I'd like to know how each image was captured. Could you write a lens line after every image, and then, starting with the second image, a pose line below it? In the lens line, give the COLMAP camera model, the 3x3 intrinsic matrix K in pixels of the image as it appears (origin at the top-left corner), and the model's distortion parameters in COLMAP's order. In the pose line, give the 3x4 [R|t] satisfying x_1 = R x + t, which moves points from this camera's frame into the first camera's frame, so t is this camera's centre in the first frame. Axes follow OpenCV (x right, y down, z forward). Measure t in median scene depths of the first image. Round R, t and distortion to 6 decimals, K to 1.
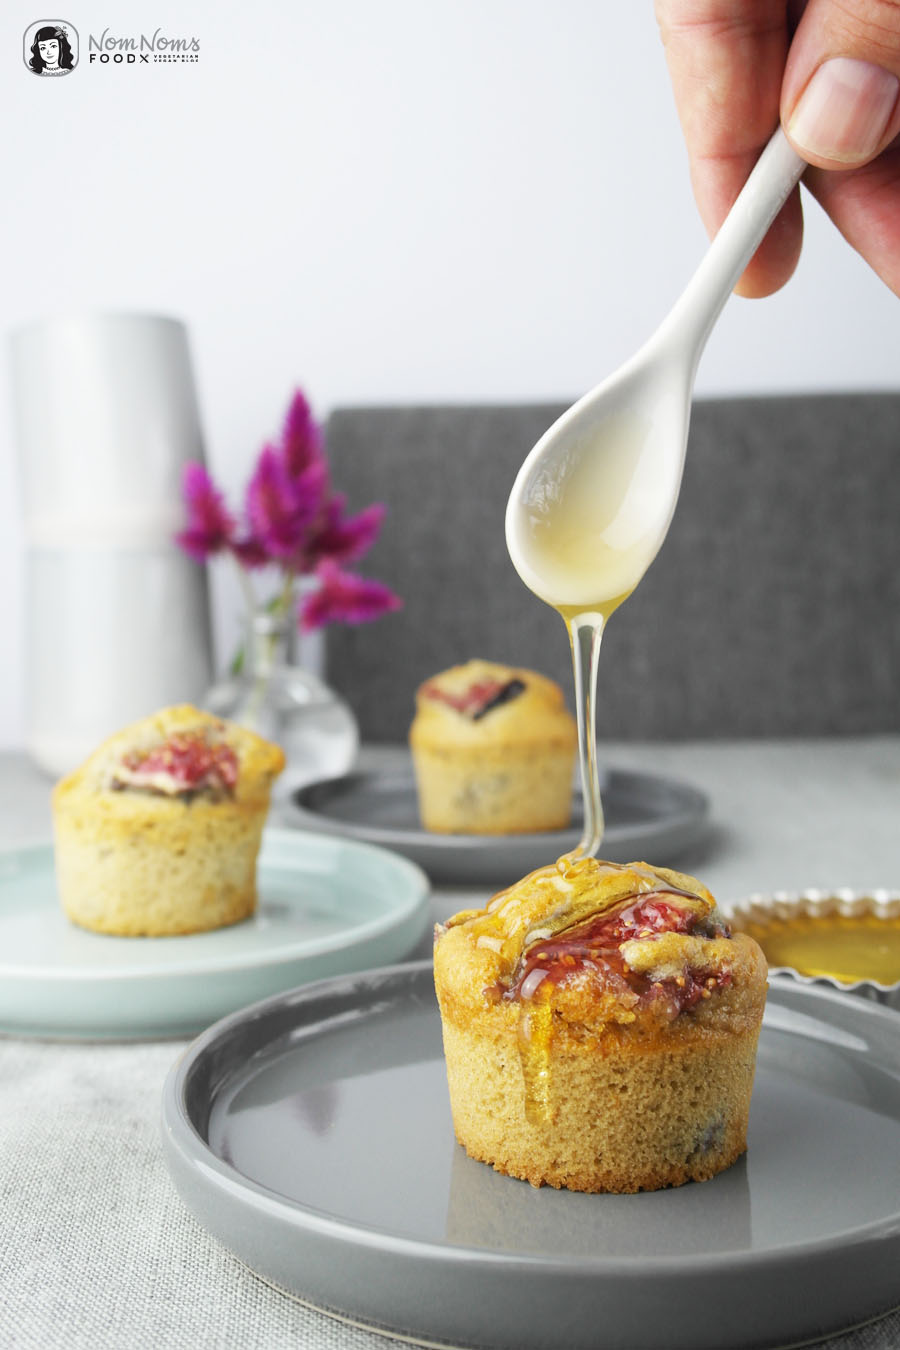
lens RADIAL K [[1619.7, 0, 450.0], [0, 1619.7, 675.0], [0, 0, 1]] dist [0.017364, 0.000233]
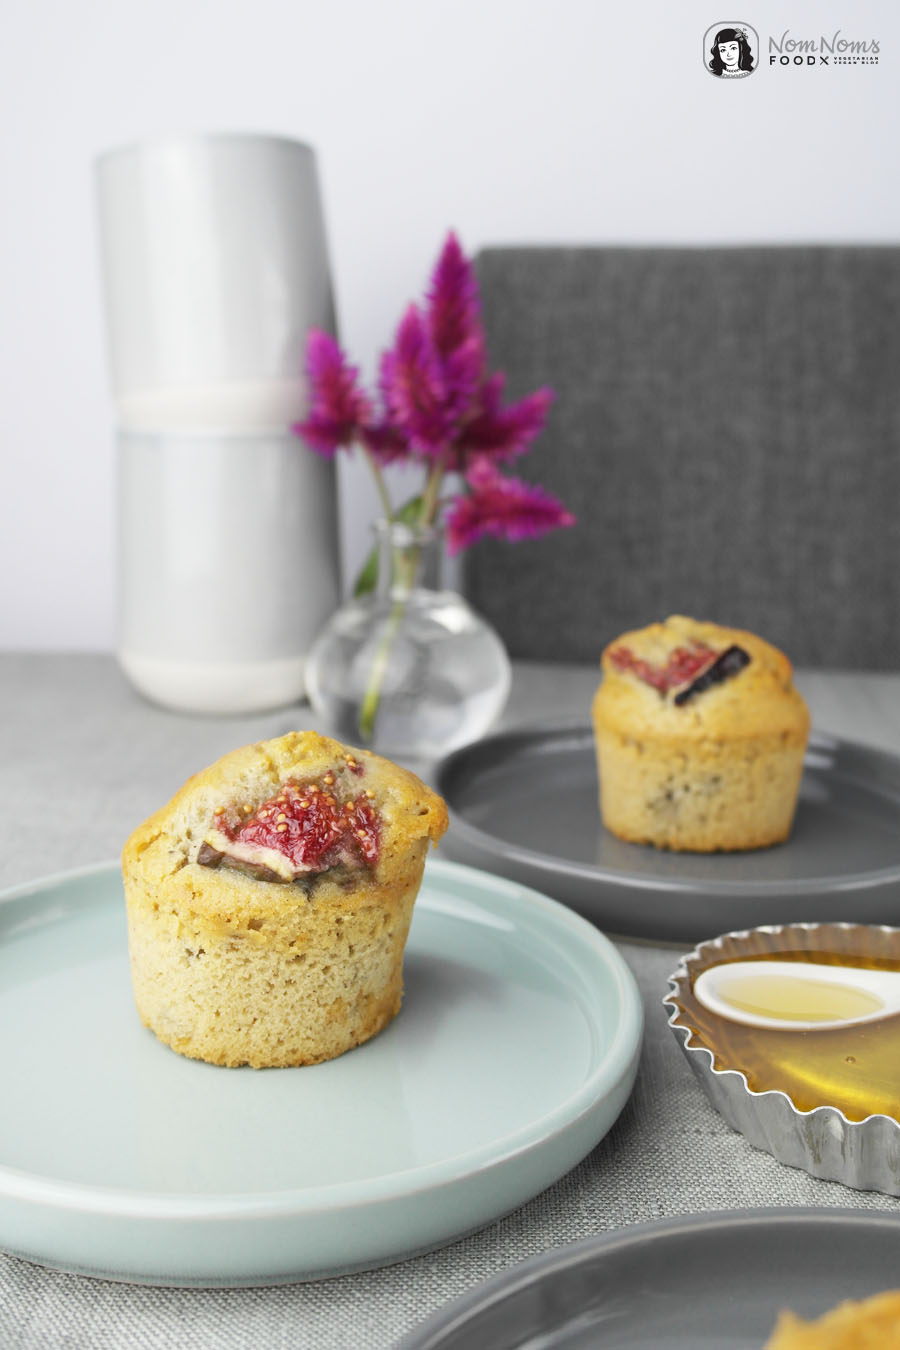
lens RADIAL K [[1518.9, 0, 450.0], [0, 1518.9, 675.0], [0, 0, 1]] dist [0.008867, 0.005334]
pose [[0.997499, 0.036580, -0.060484, -0.097738], [-0.028119, 0.990414, 0.135241, -0.154214], [0.064851, -0.133202, 0.988965, 0.553954]]
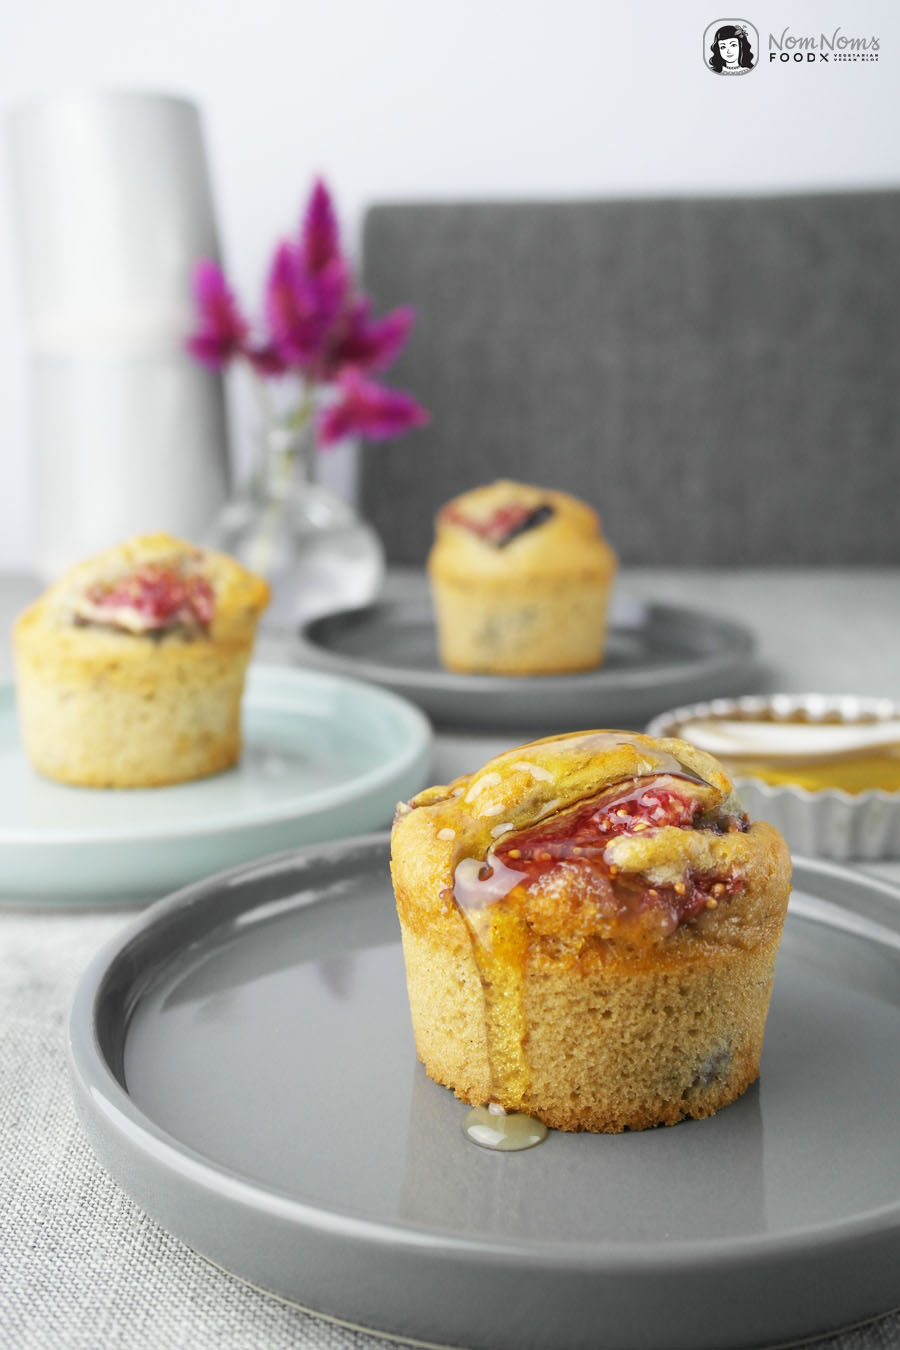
lens RADIAL K [[1595.9, 0, 450.0], [0, 1595.9, 675.0], [0, 0, 1]] dist [-0.007995, 0.045816]
pose [[0.998799, 0.015182, -0.046584, 0.060349], [-0.009724, 0.993291, 0.115231, -0.008418], [0.048021, -0.114639, 0.992246, 0.203514]]
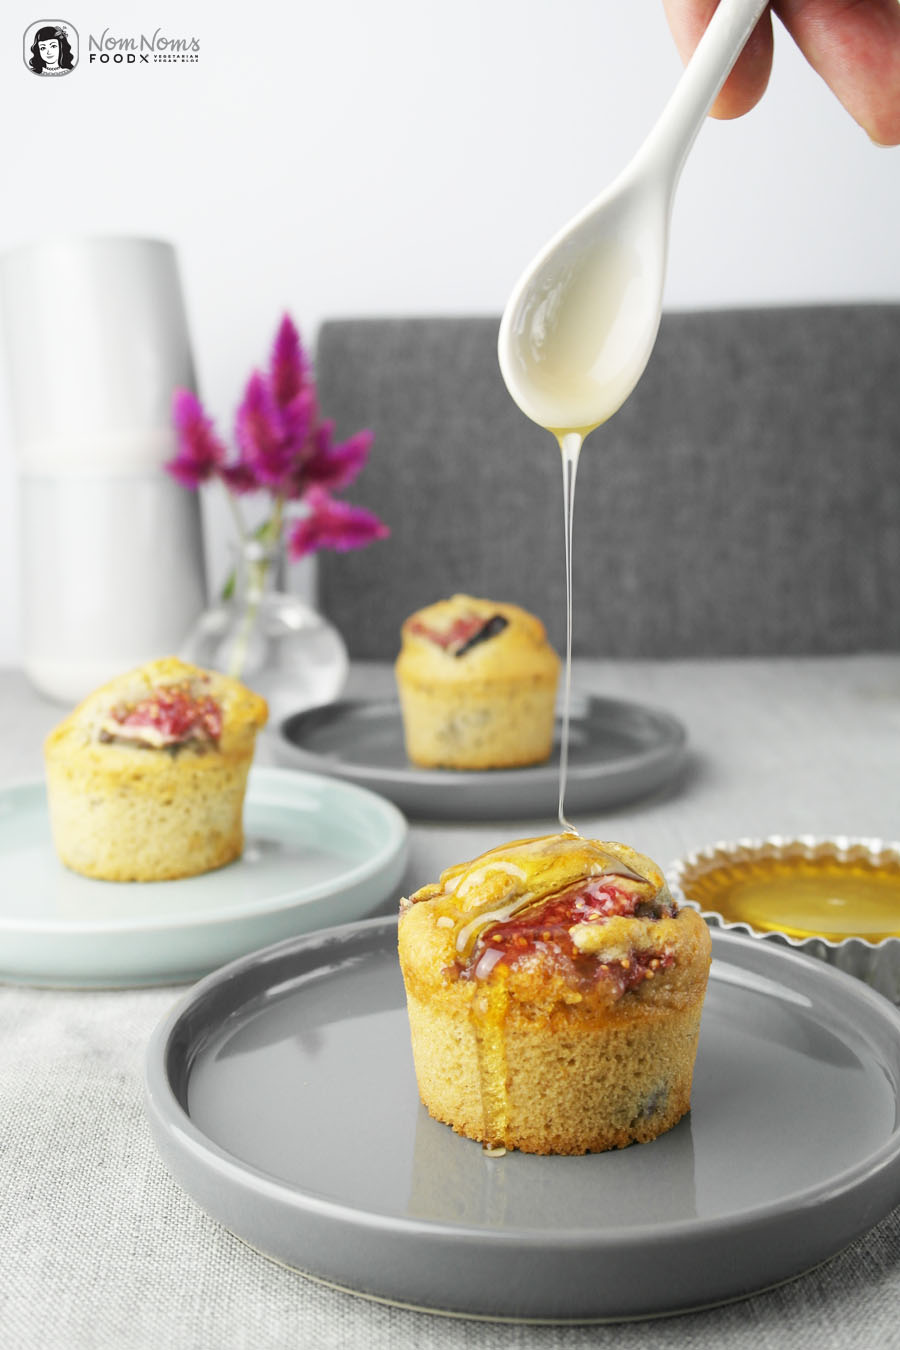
lens RADIAL K [[1629.8, 0, 450.0], [0, 1629.8, 675.0], [0, 0, 1]] dist [0.011031, 0.029442]
pose [[0.999985, -0.000239, -0.005391, 0.031262], [0.000672, 0.996755, 0.080488, -0.084228], [0.005354, -0.080490, 0.996741, -0.054926]]
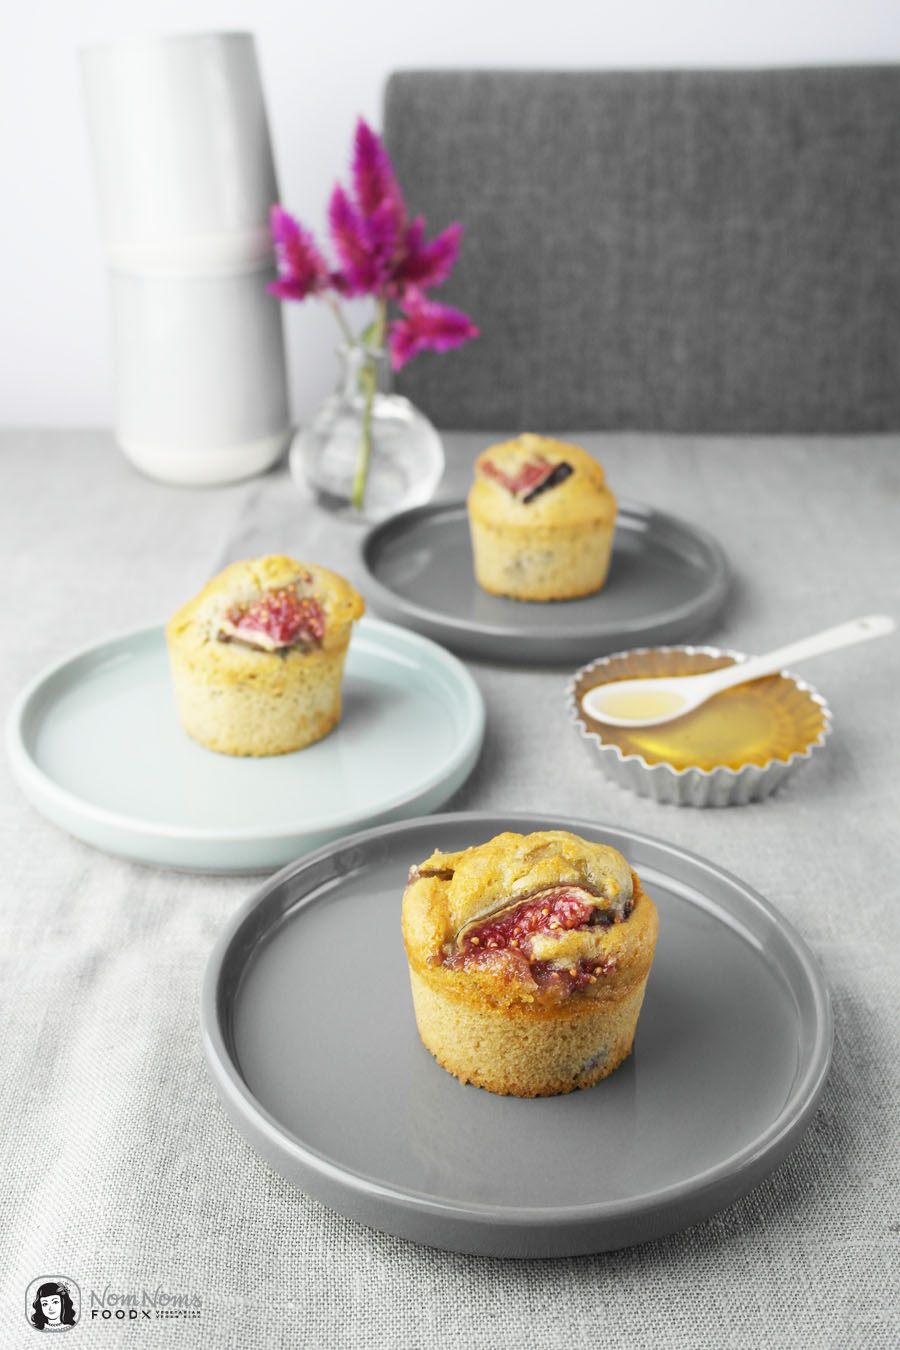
lens RADIAL K [[1518.9, 0, 450.0], [0, 1518.9, 675.0], [0, 0, 1]] dist [0.008867, 0.005334]
pose [[0.999493, 0.026610, -0.017479, -0.030425], [-0.018592, 0.933516, 0.358053, -0.461727], [0.025844, -0.357546, 0.933538, -0.058332]]
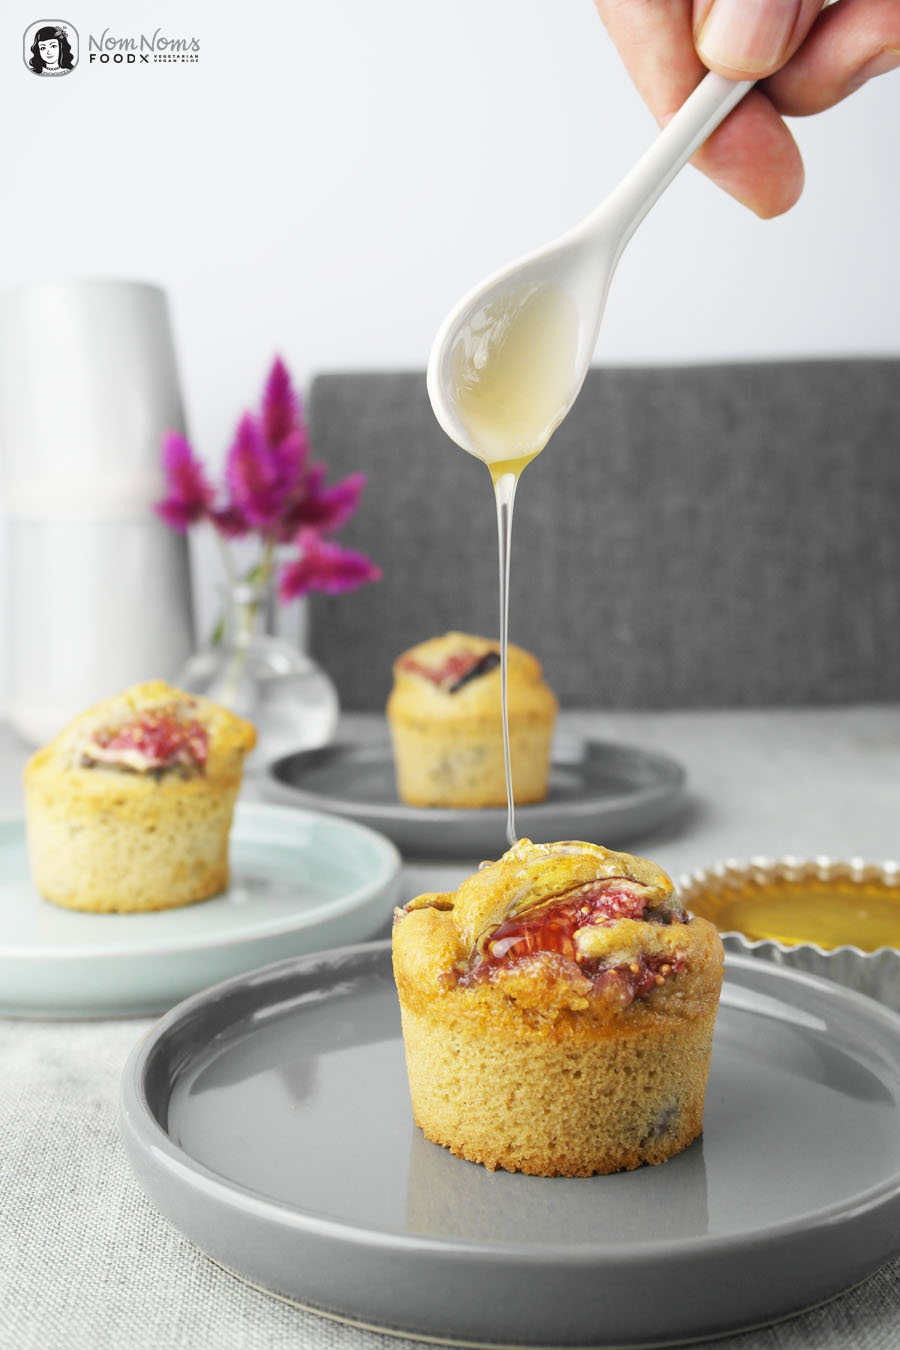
lens RADIAL K [[1619.7, 0, 450.0], [0, 1619.7, 675.0], [0, 0, 1]] dist [0.017364, 0.000233]
pose [[0.999999, 0.000486, 0.001276, 0.025732], [-0.000519, 0.999661, 0.026037, -0.017791], [-0.001263, -0.026038, 0.999660, 0.001545]]
